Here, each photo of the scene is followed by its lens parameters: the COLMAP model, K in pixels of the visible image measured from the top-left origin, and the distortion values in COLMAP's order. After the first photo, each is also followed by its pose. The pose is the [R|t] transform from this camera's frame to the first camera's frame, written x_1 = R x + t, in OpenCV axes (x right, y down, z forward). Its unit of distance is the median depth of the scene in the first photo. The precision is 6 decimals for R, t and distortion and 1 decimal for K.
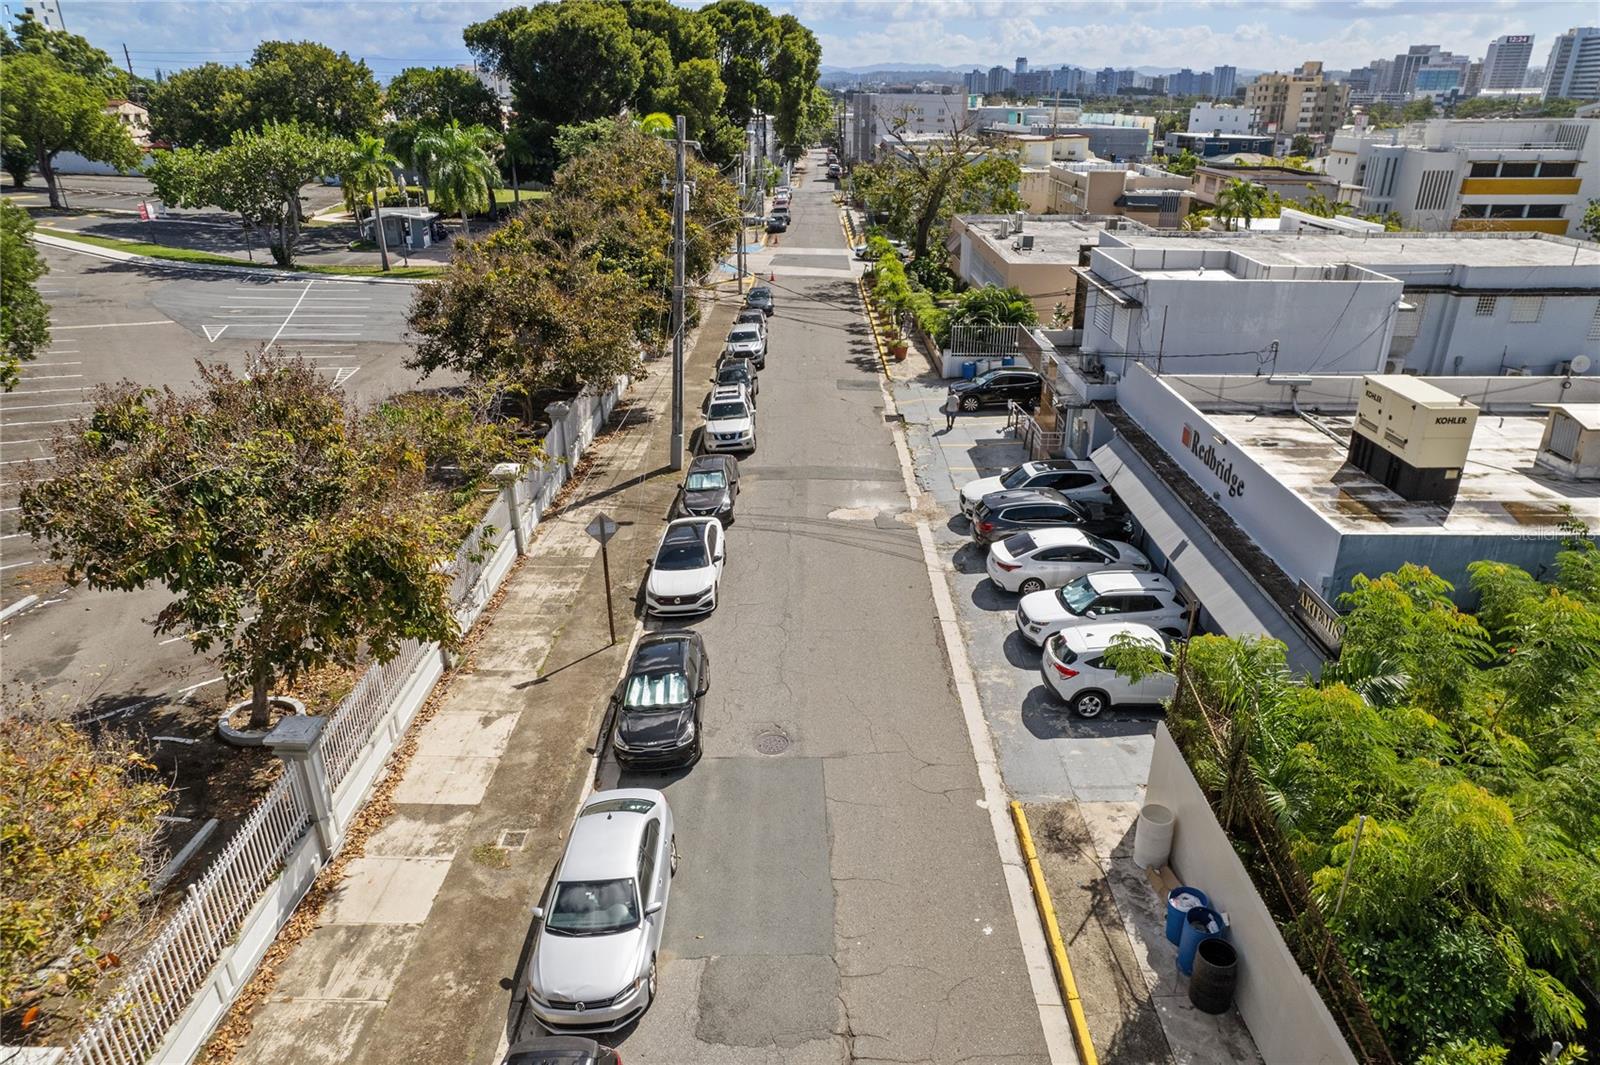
lens RADIAL K [[1009.1, 0, 822.5], [0, 1009.1, 525.9], [0, 0, 1]] dist [-0.092815, 0.085591]
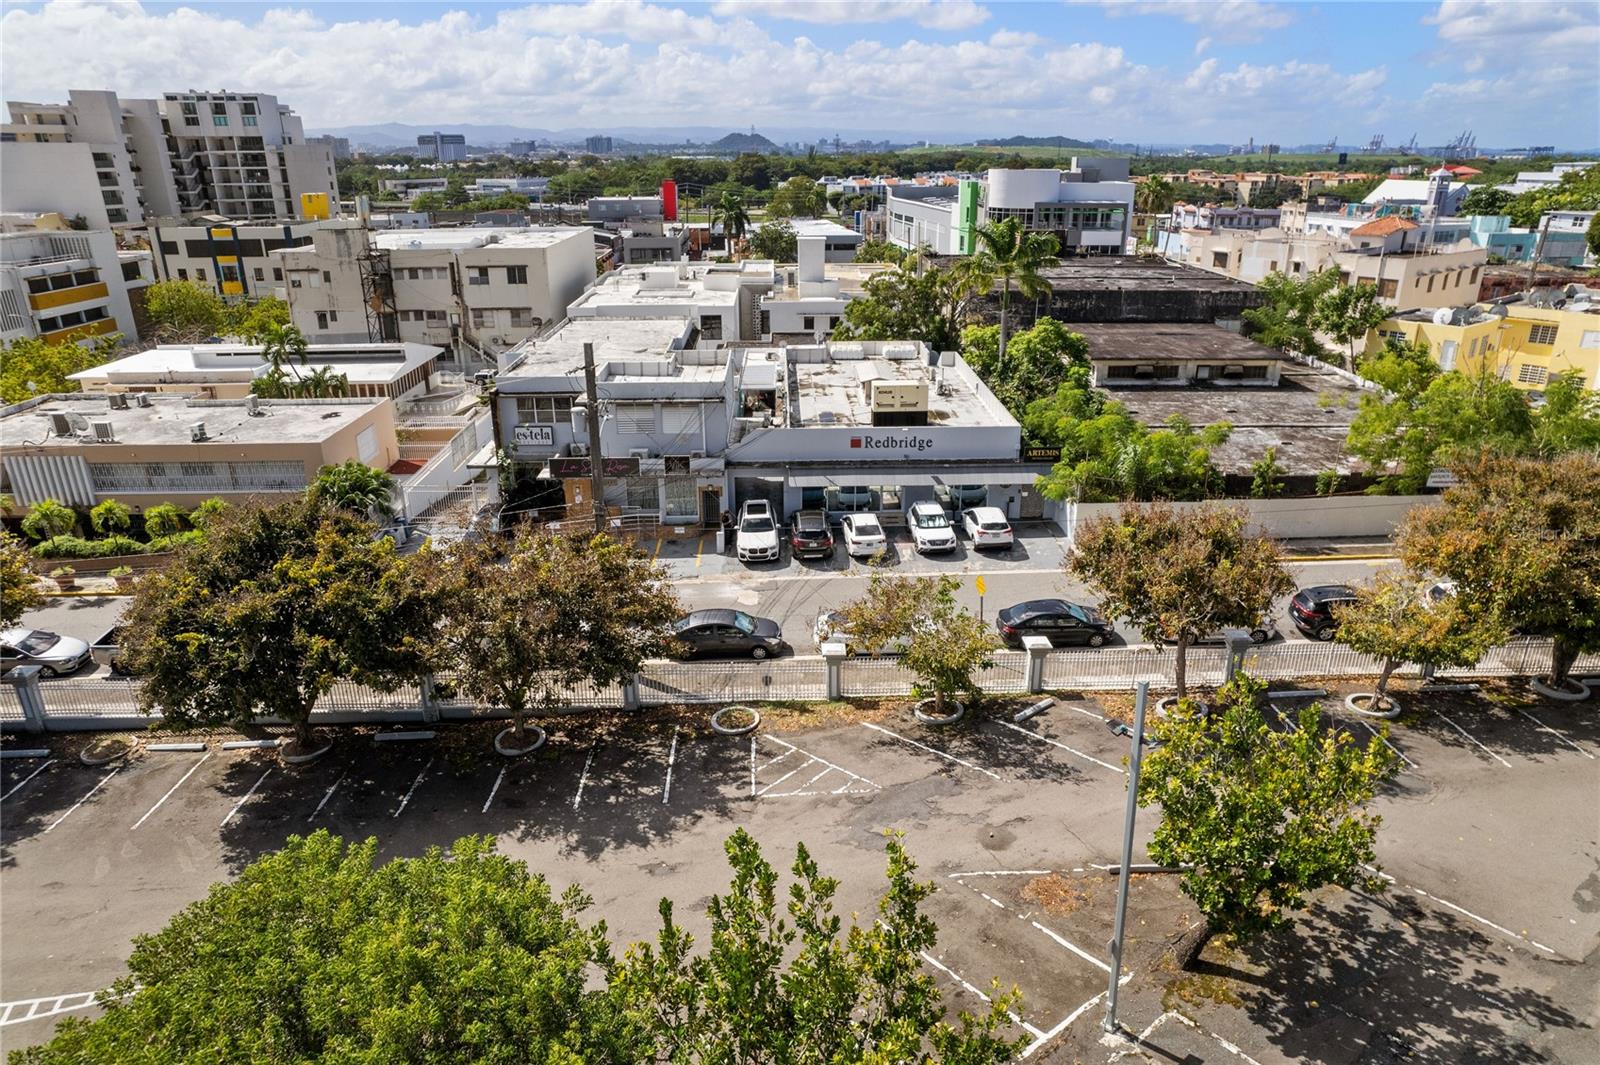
lens RADIAL K [[1043.5, 0, 800.0], [0, 1043.5, 532.5], [0, 0, 1]] dist [-0.099663, 0.104428]
pose [[0.000411, -0.346324, 0.938115, -1.481372], [0.404004, 0.858205, 0.316647, -0.591695], [-0.914757, 0.378872, 0.140269, 0.877490]]
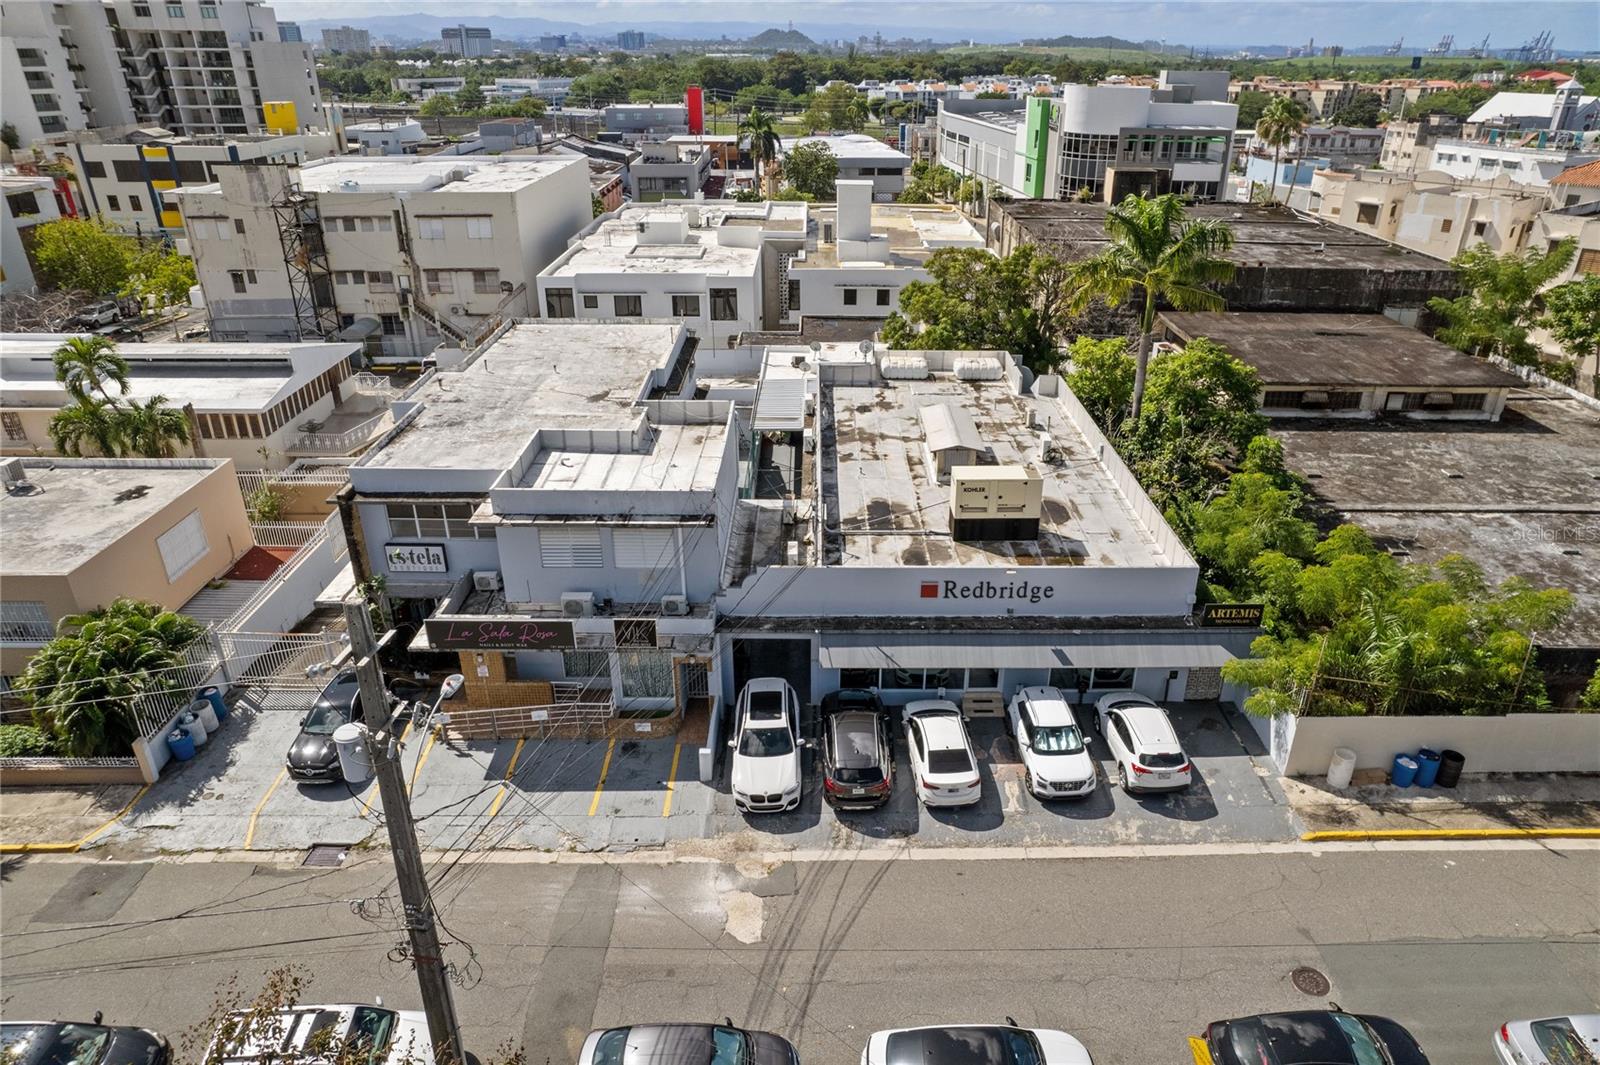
lens RADIAL K [[1009.1, 0, 822.5], [0, 1009.1, 525.9], [0, 0, 1]] dist [-0.092815, 0.085591]
pose [[0.015135, -0.434285, 0.900648, -0.624721], [0.395839, 0.829763, 0.393453, -0.640092], [-0.918195, 0.350557, 0.184465, 0.865516]]
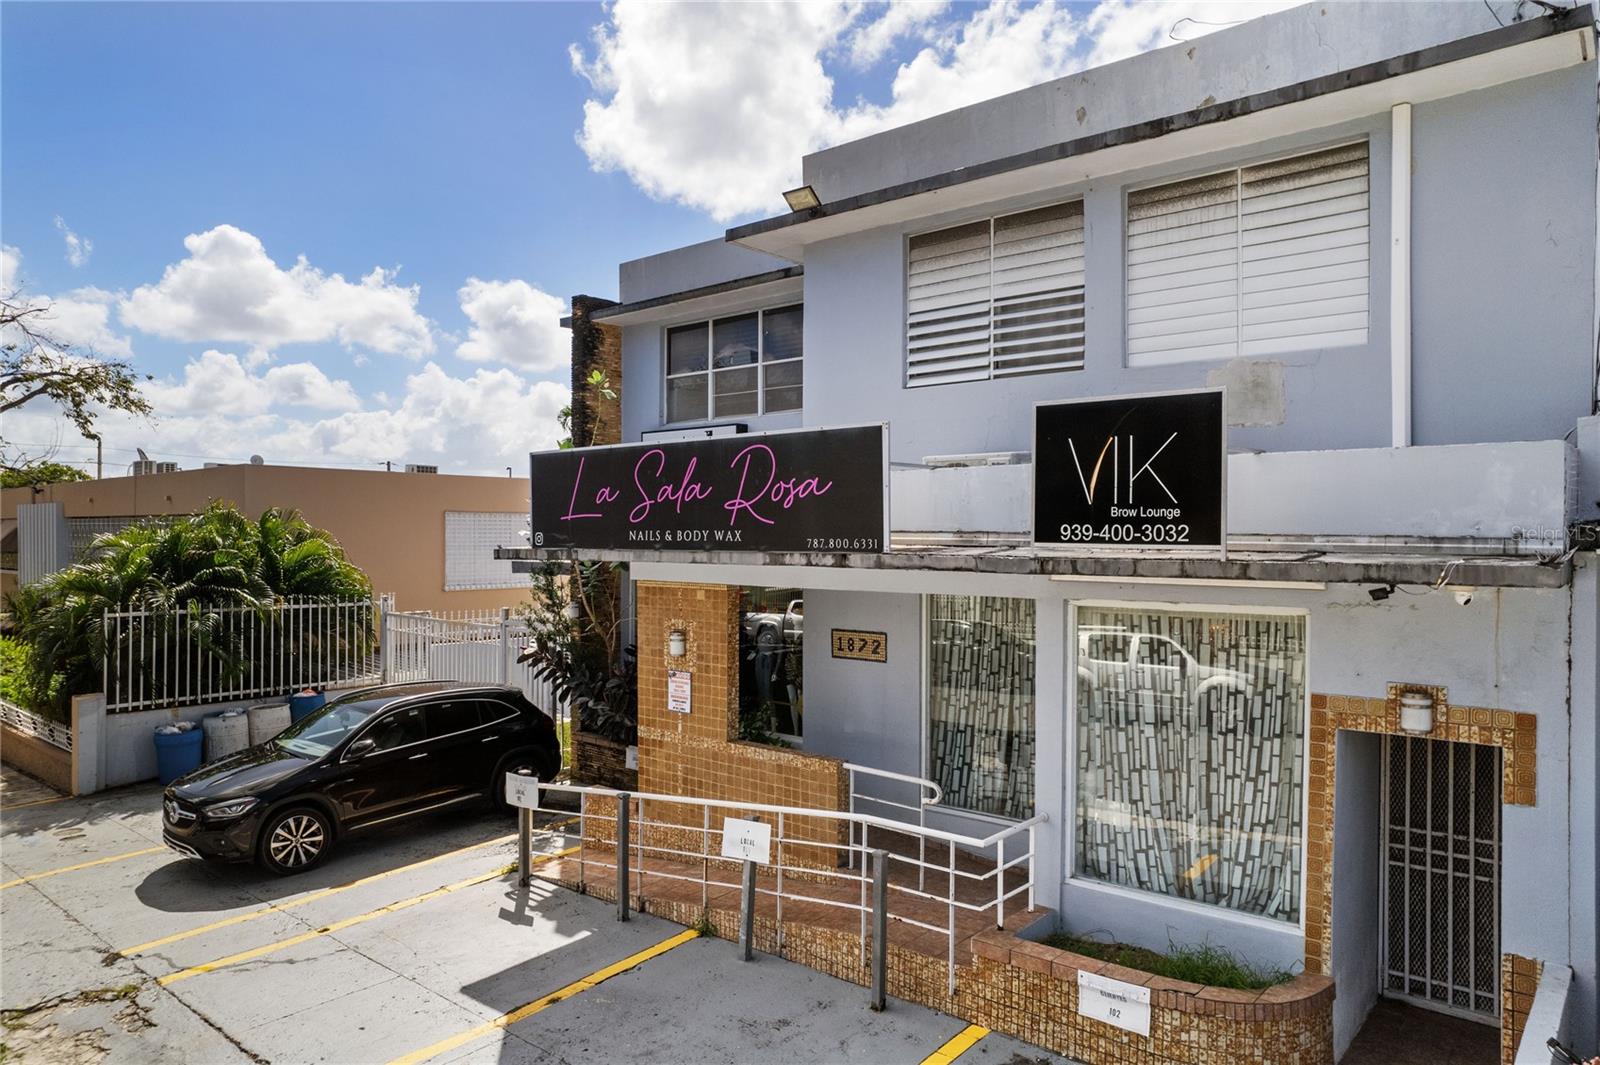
lens RADIAL K [[1043.5, 0, 800.0], [0, 1043.5, 532.5], [0, 0, 1]] dist [-0.099663, 0.104428]
pose [[0.660925, -0.009294, 0.750394, 0.068140], [0.303890, 0.917586, -0.256293, -0.146093], [-0.686169, 0.397428, 0.609281, 1.201993]]
